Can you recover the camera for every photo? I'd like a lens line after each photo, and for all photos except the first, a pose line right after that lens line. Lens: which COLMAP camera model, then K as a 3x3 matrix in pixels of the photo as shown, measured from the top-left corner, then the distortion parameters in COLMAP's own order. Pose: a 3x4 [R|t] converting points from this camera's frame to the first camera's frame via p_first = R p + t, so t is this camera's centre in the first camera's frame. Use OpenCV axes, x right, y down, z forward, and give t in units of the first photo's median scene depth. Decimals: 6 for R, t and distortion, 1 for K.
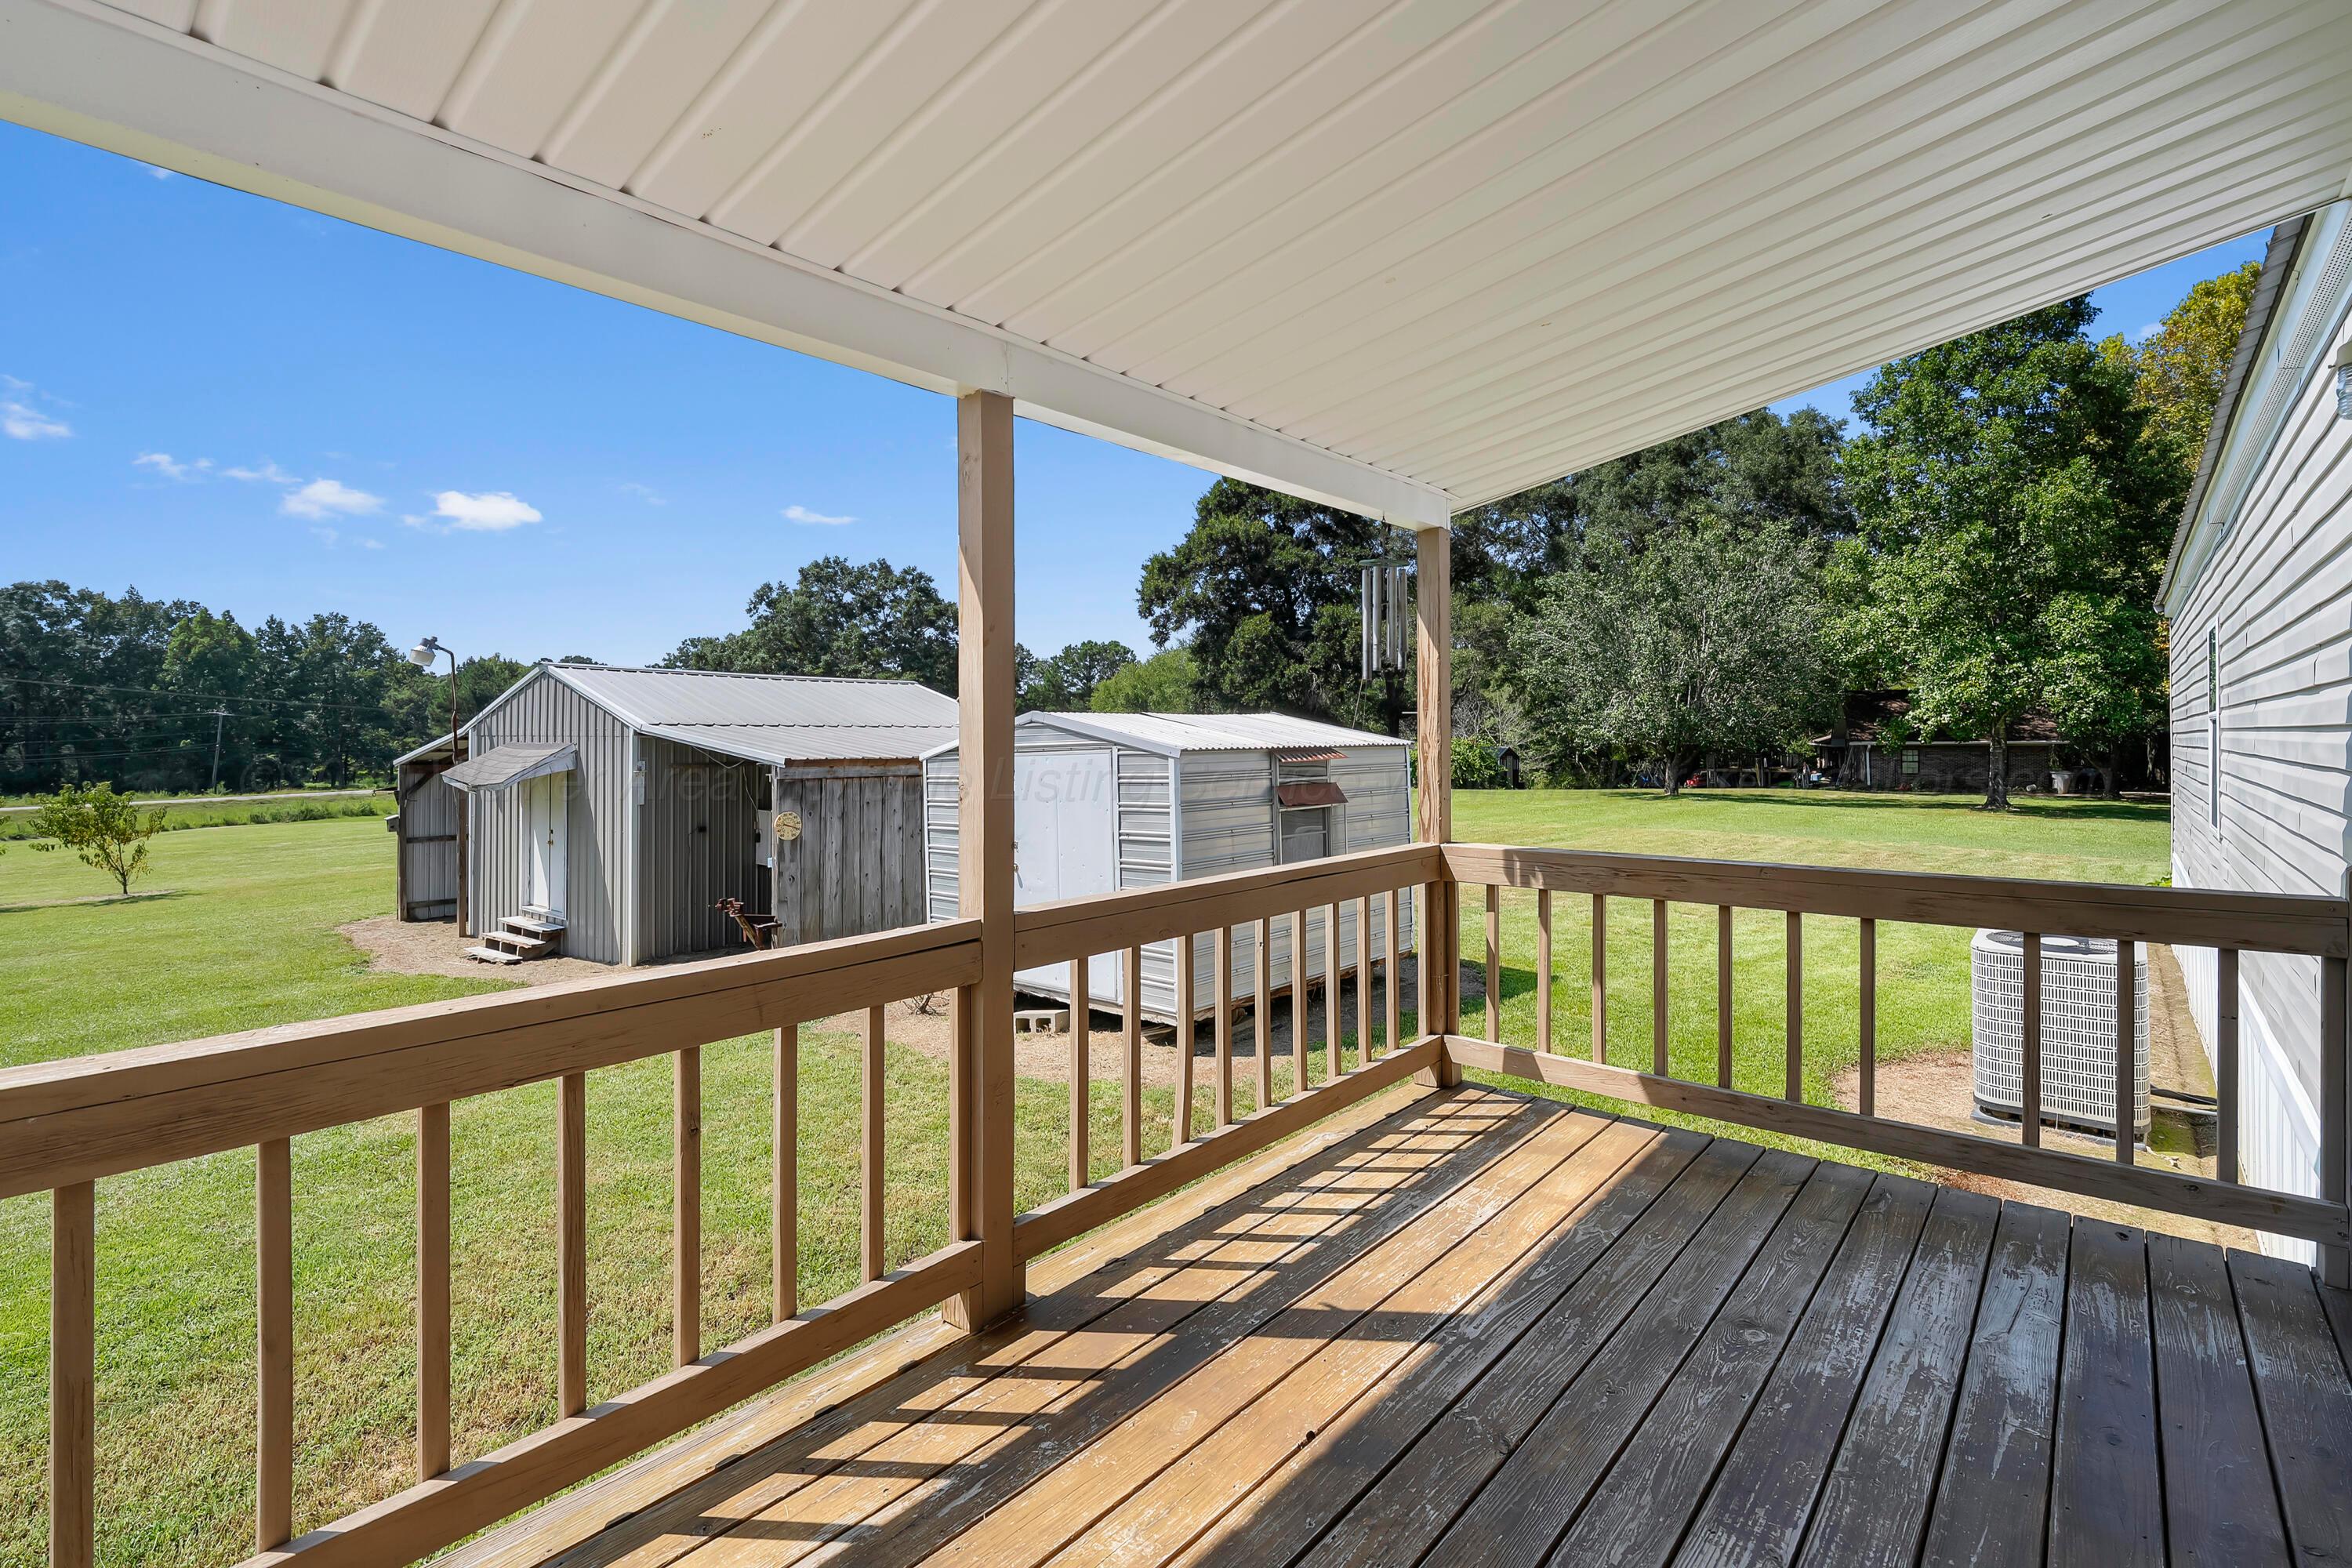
lens RADIAL K [[1053.4, 0, 1235.5], [0, 1053.4, 732.0], [0, 0, 1]] dist [-0.000080, -0.000167]
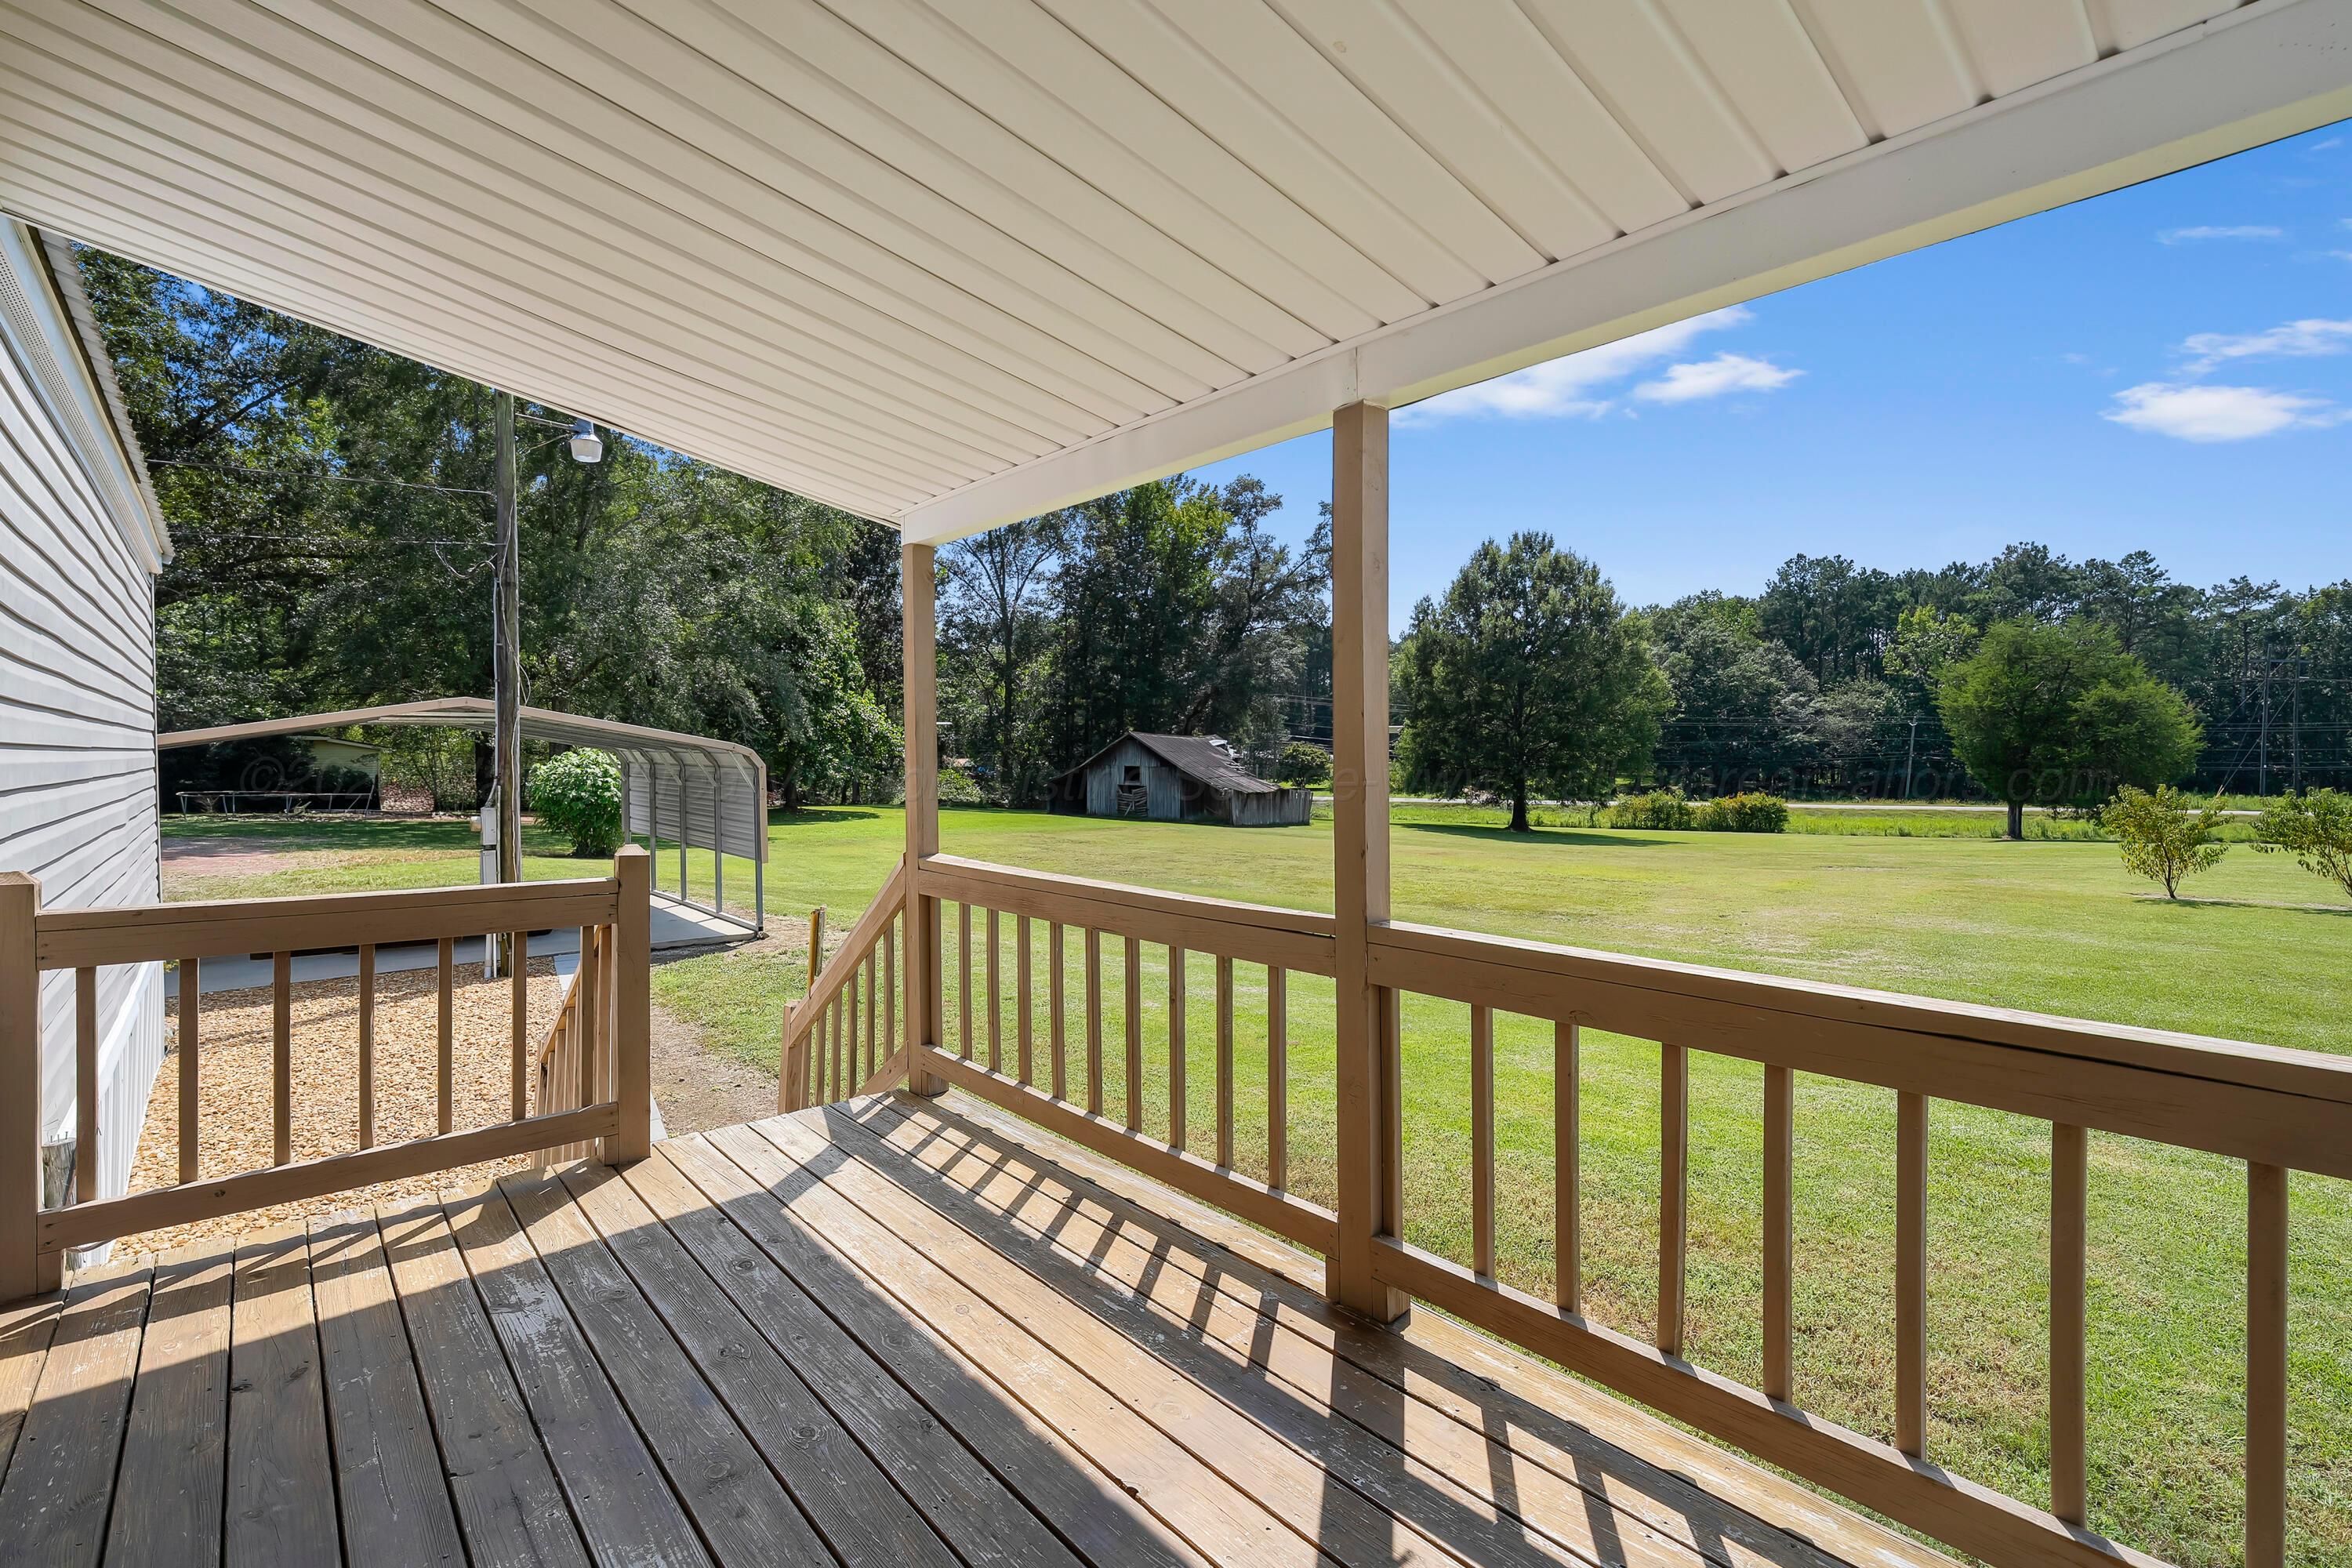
lens RADIAL K [[1054.3, 0, 1172.8], [0, 1054.3, 758.2], [0, 0, 1]] dist [0.000603, -0.000276]
pose [[-0.153288, 0.010028, -0.988131, 0.926634], [0.008308, 0.999926, 0.008859, -0.004210], [0.988147, -0.006851, -0.153360, 1.096523]]
